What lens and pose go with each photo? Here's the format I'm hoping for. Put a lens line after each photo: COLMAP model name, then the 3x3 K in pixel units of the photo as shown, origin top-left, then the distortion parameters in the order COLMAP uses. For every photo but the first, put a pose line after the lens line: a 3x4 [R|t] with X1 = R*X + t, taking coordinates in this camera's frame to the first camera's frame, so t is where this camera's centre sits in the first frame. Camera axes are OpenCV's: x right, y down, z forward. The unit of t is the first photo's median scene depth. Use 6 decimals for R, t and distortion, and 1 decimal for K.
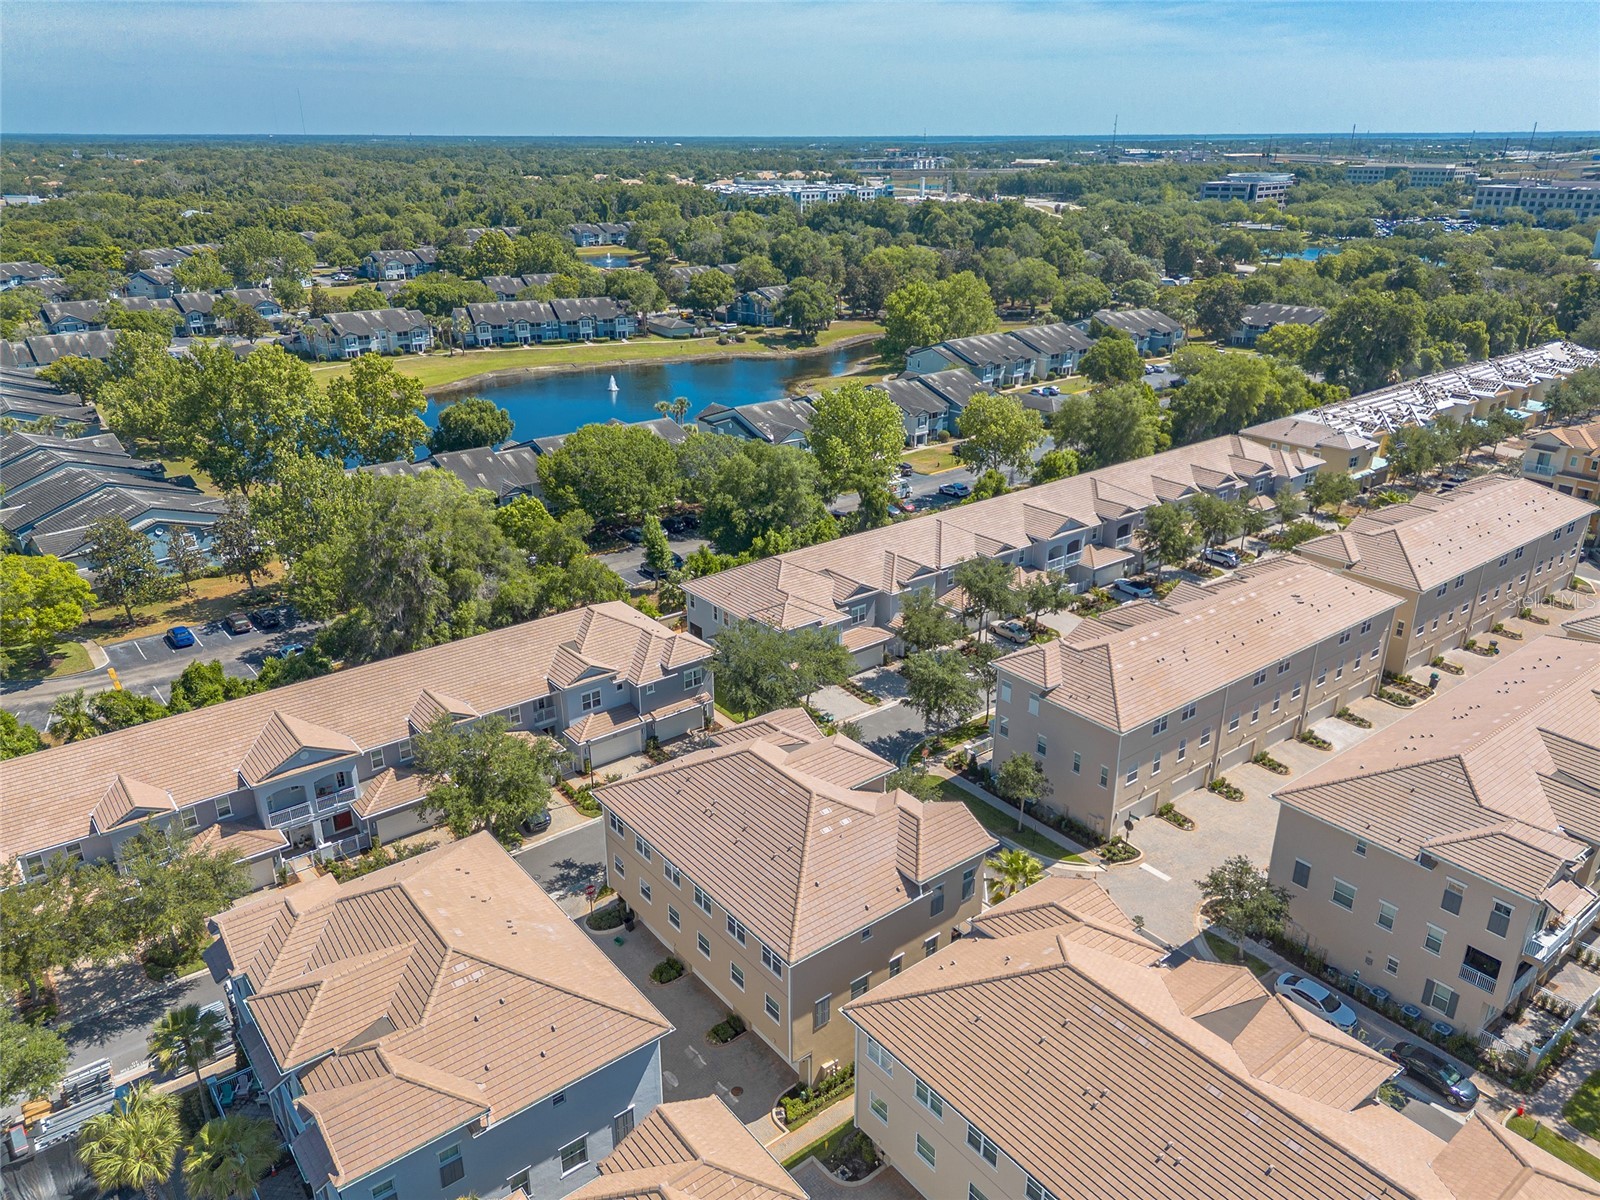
lens RADIAL K [[1136.7, 0, 801.8], [0, 1136.7, 596.3], [0, 0, 1]] dist [0.069831, -0.073810]
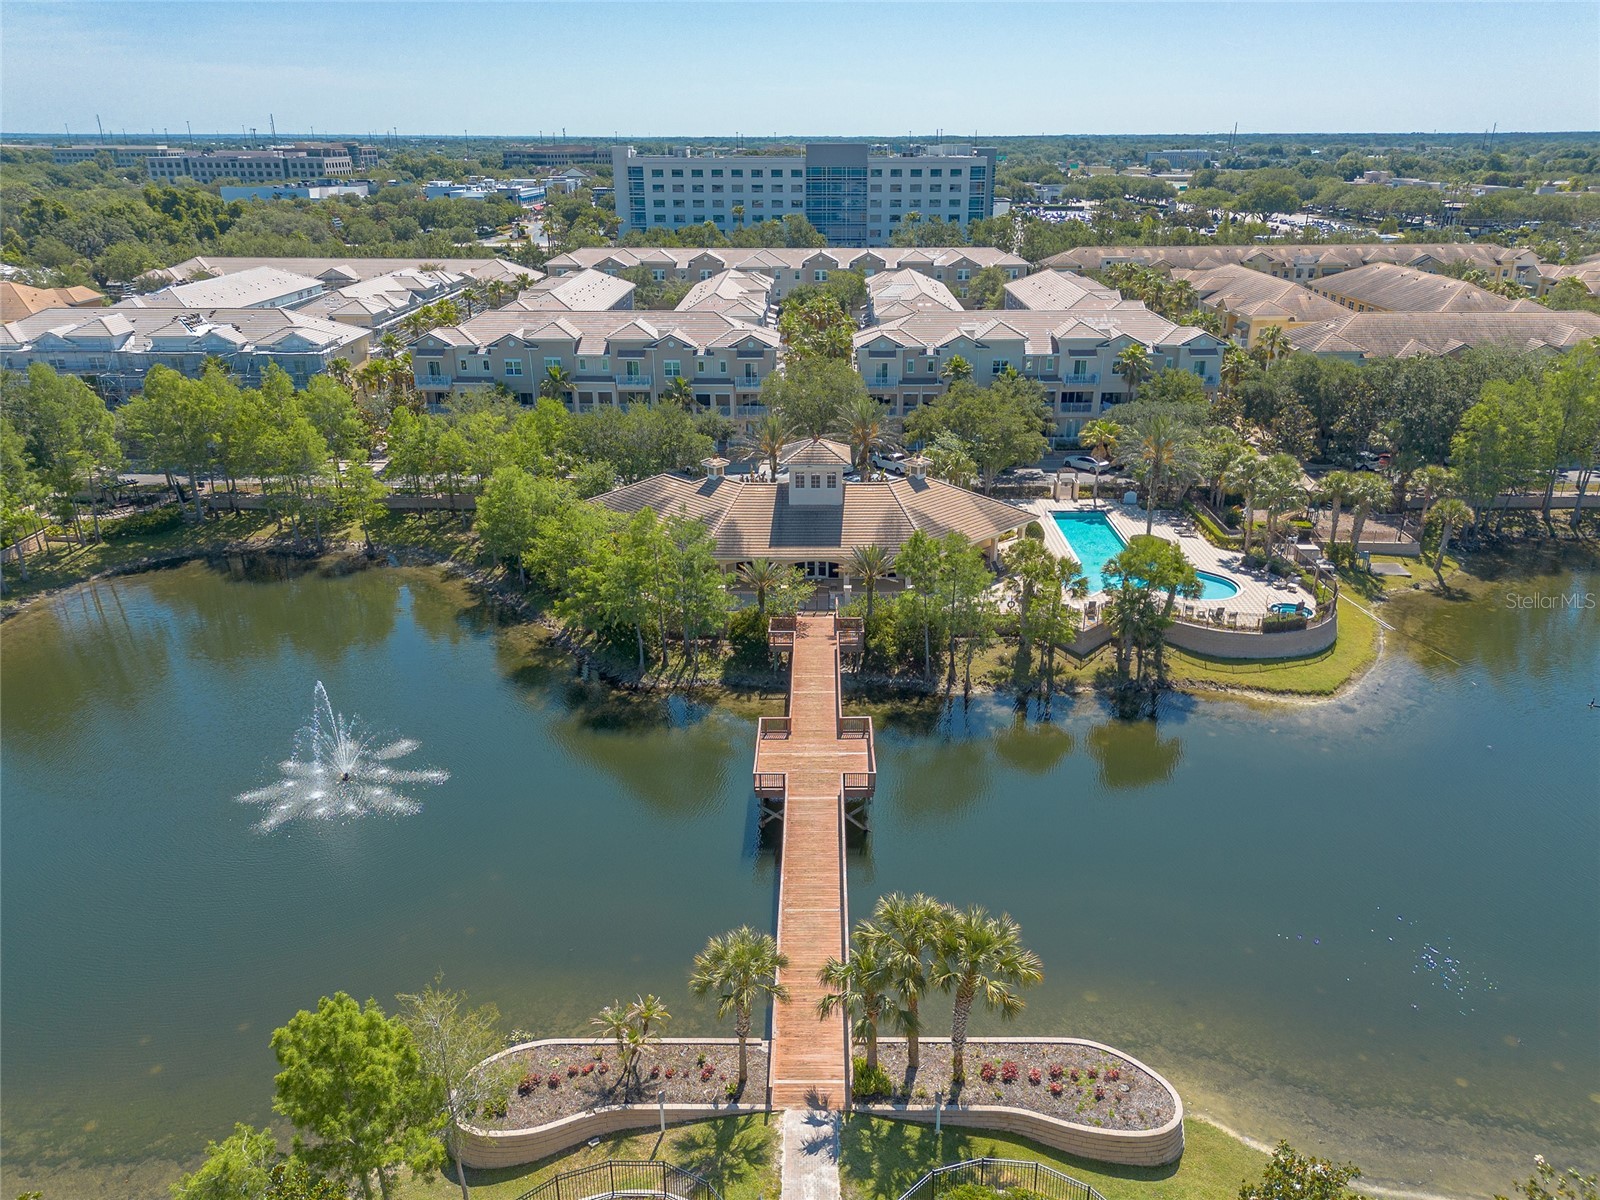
lens RADIAL K [[1136.7, 0, 801.8], [0, 1136.7, 596.3], [0, 0, 1]] dist [0.069831, -0.073810]
pose [[0.622750, -0.292461, 0.725706, 0.413778], [0.293239, 0.947150, 0.130066, 0.144652], [-0.725392, 0.131807, 0.675598, -0.106351]]
